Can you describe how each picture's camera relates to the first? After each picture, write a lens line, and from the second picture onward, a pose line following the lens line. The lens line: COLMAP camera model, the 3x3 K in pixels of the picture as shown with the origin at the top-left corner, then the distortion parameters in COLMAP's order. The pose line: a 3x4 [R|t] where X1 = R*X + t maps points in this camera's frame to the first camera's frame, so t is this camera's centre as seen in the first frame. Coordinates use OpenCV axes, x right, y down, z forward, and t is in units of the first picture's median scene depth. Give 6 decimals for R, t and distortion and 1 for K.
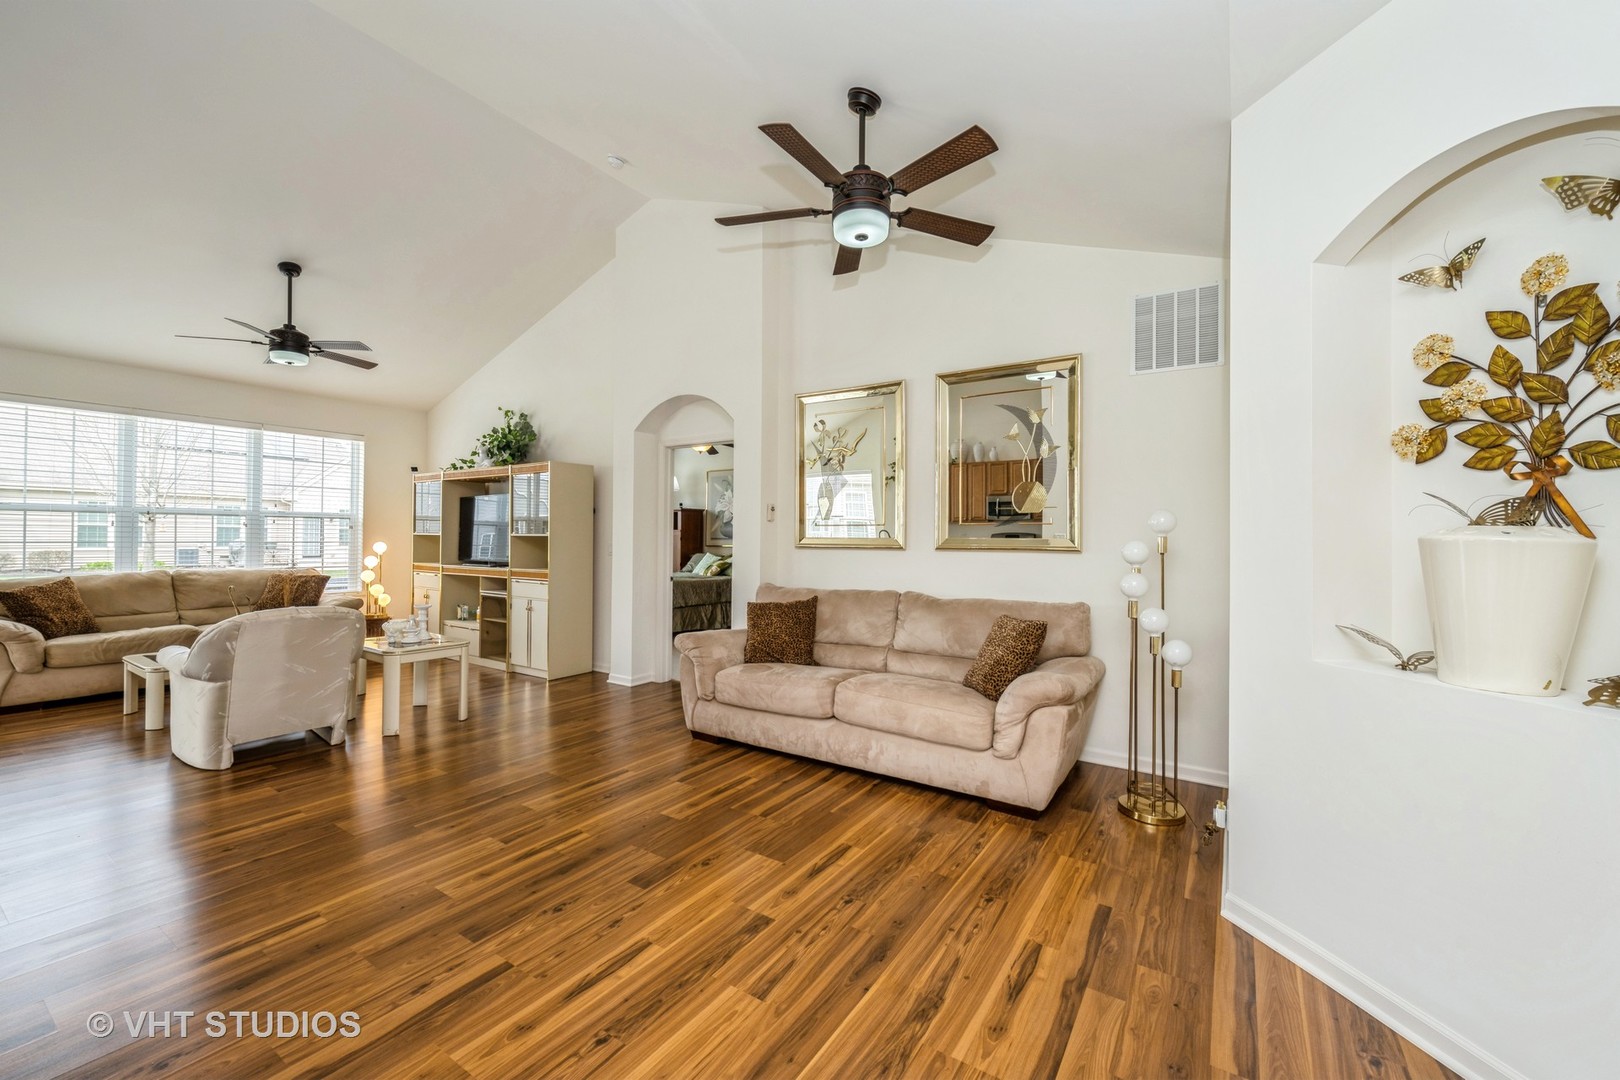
lens RADIAL K [[651.5, 0, 816.8], [0, 651.5, 537.6], [0, 0, 1]] dist [-0.000660, -0.001915]
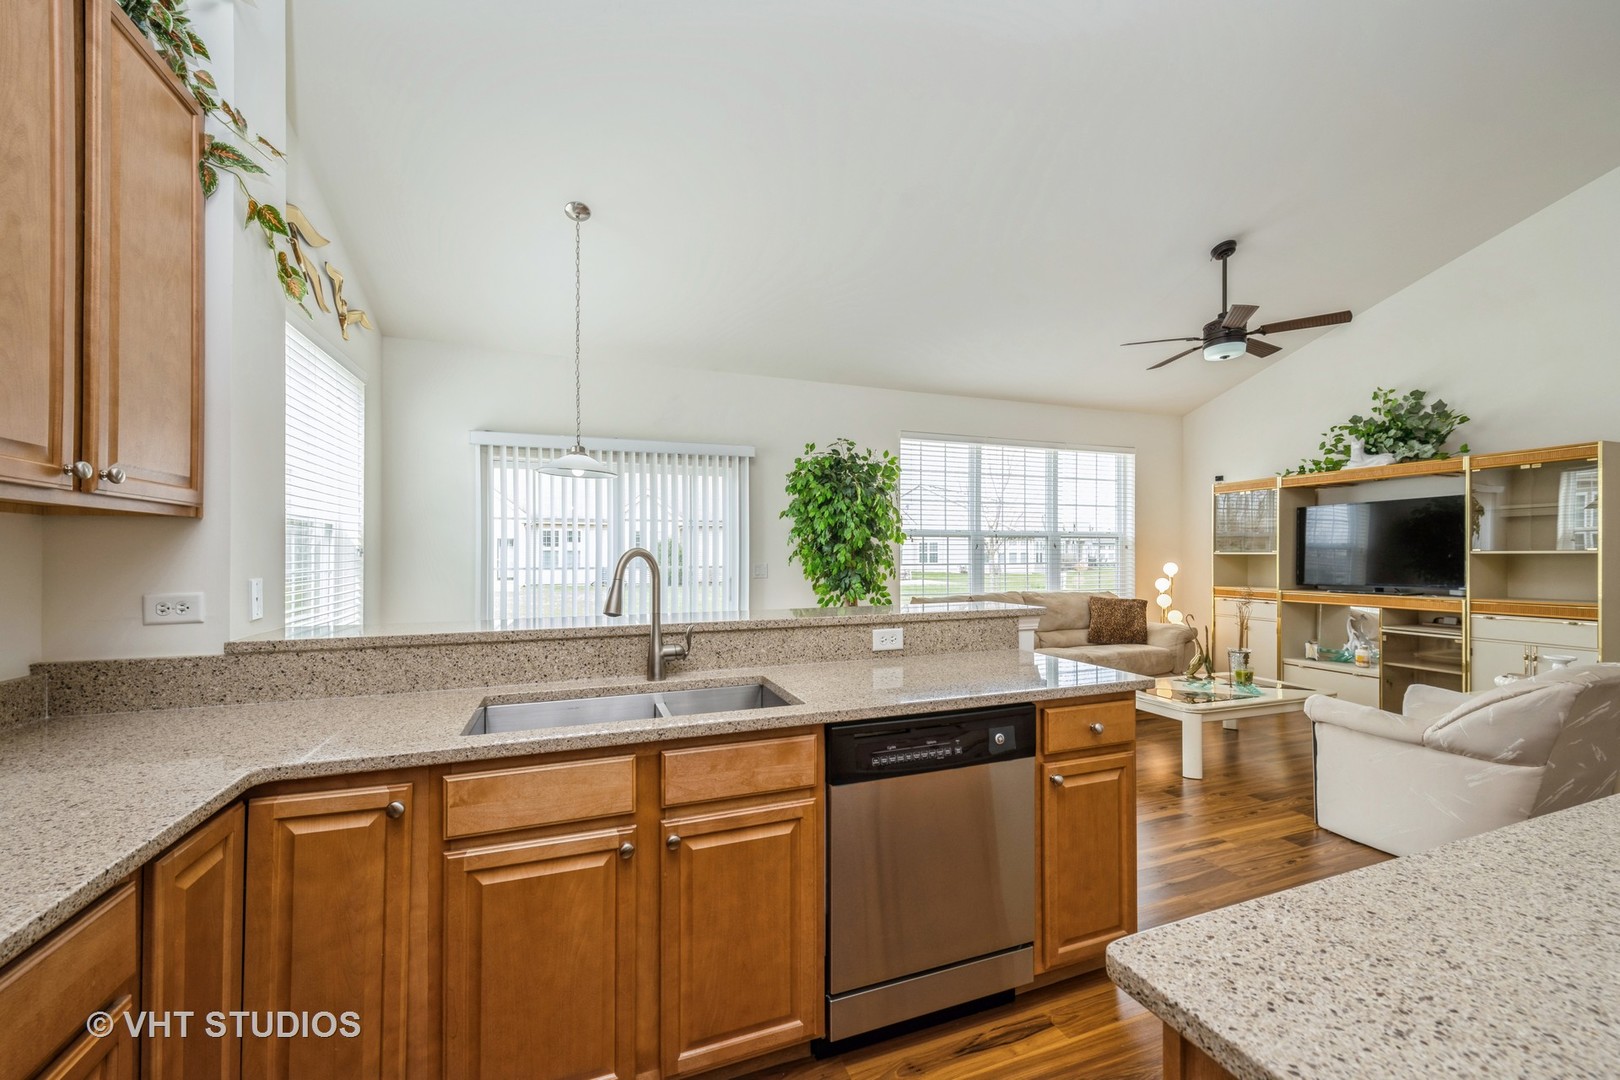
lens RADIAL K [[651.5, 0, 790.2], [0, 651.5, 558.9], [0, 0, 1]] dist [-0.000660, -0.001915]
pose [[0.805407, -0.006215, -0.592690, -1.010230], [0.010119, 0.999943, 0.003265, -0.012164], [0.592636, -0.008627, 0.805424, -0.060129]]
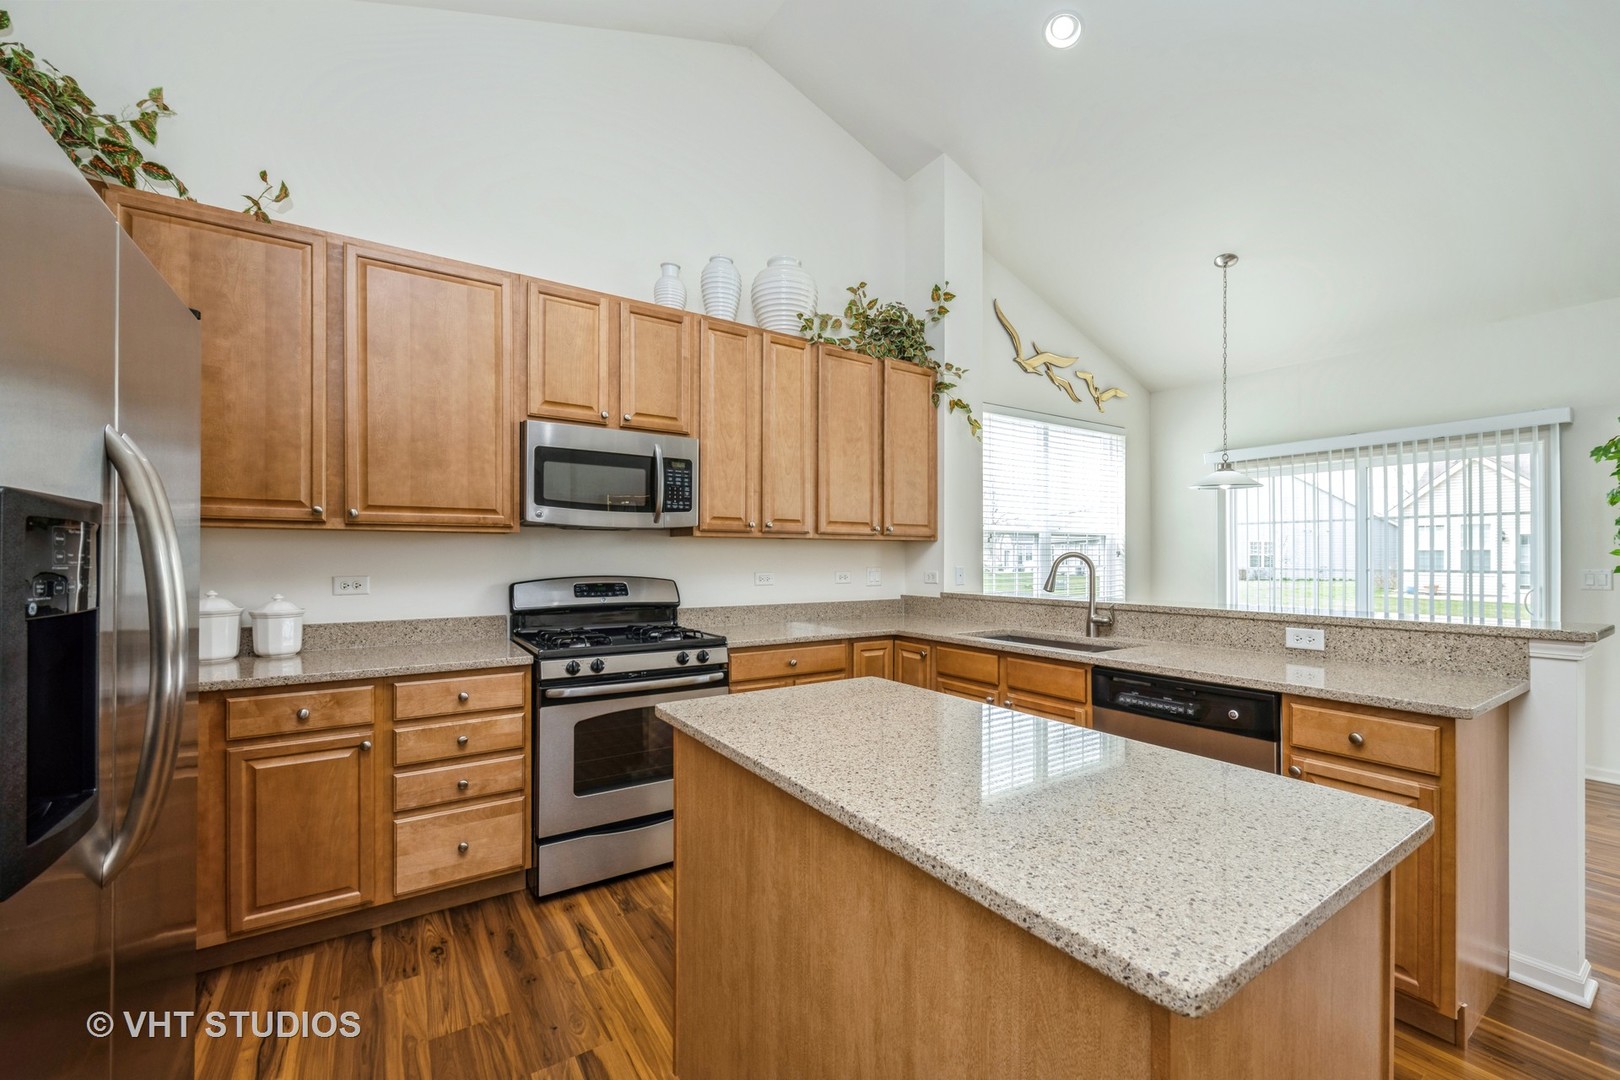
lens RADIAL K [[651.5, 0, 812.3], [0, 651.5, 550.5], [0, 0, 1]] dist [-0.000660, -0.001915]
pose [[-0.382337, -0.013948, -0.923918, -0.517534], [-0.005041, 0.999903, -0.013009, -0.009516], [0.924009, -0.000316, -0.382370, 0.289121]]
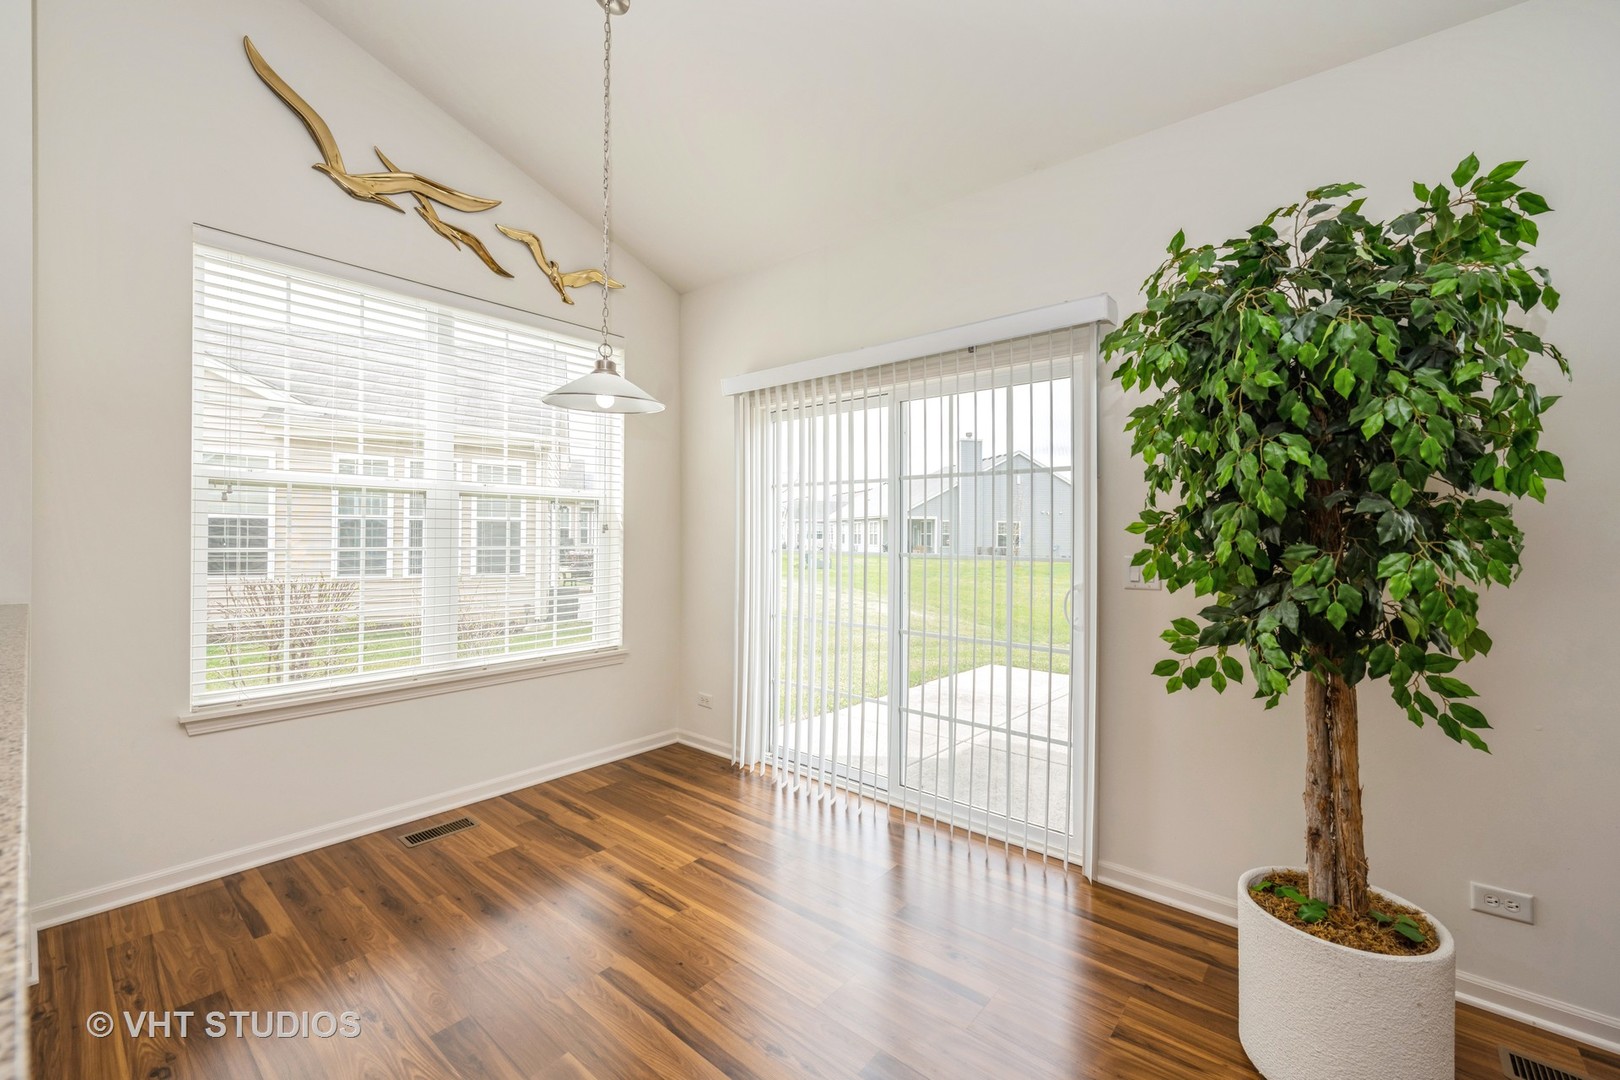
lens RADIAL K [[651.5, 0, 824.0], [0, 651.5, 524.6], [0, 0, 1]] dist [-0.000660, -0.001915]
pose [[-0.119354, -0.029674, -0.992408, -1.233760], [-0.009240, 0.999543, -0.028776, -0.007948], [0.992809, 0.005736, -0.119573, 0.785158]]
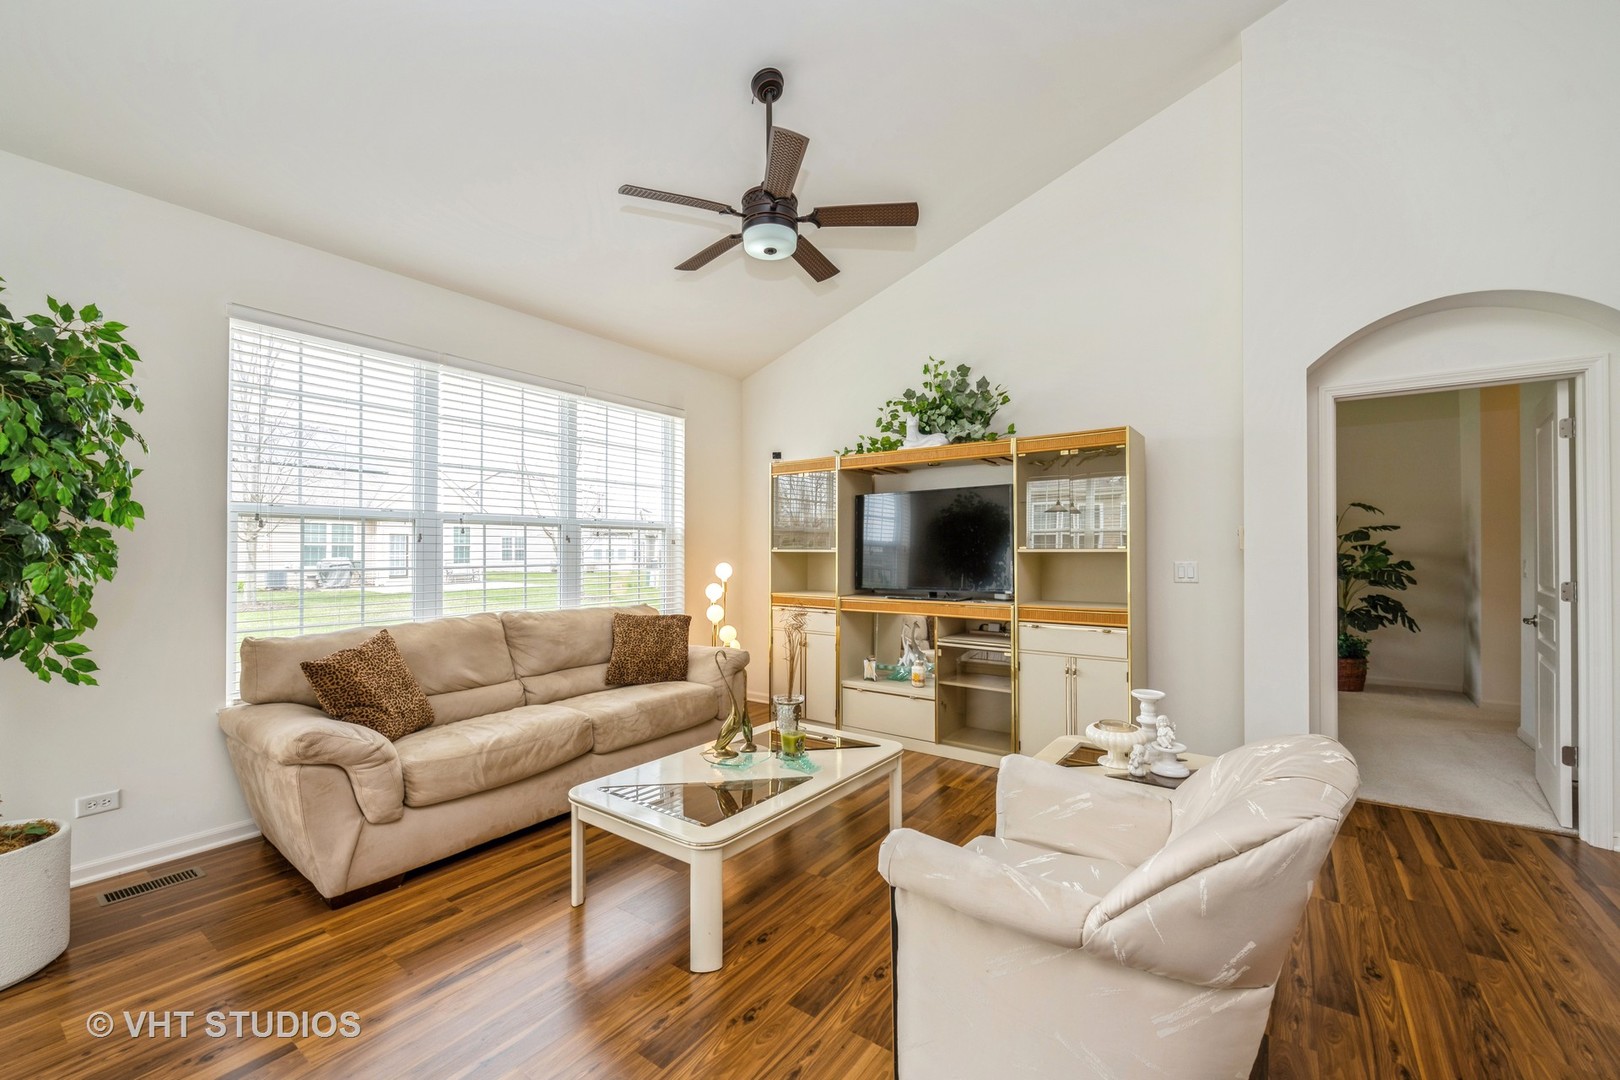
lens RADIAL K [[651.5, 0, 805.0], [0, 651.5, 547.2], [0, 0, 1]] dist [-0.000660, -0.001915]
pose [[0.999135, -0.008881, -0.040634, -1.003285], [0.008673, 0.999948, -0.005281, -0.009709], [0.040679, 0.004924, 0.999160, 0.573507]]
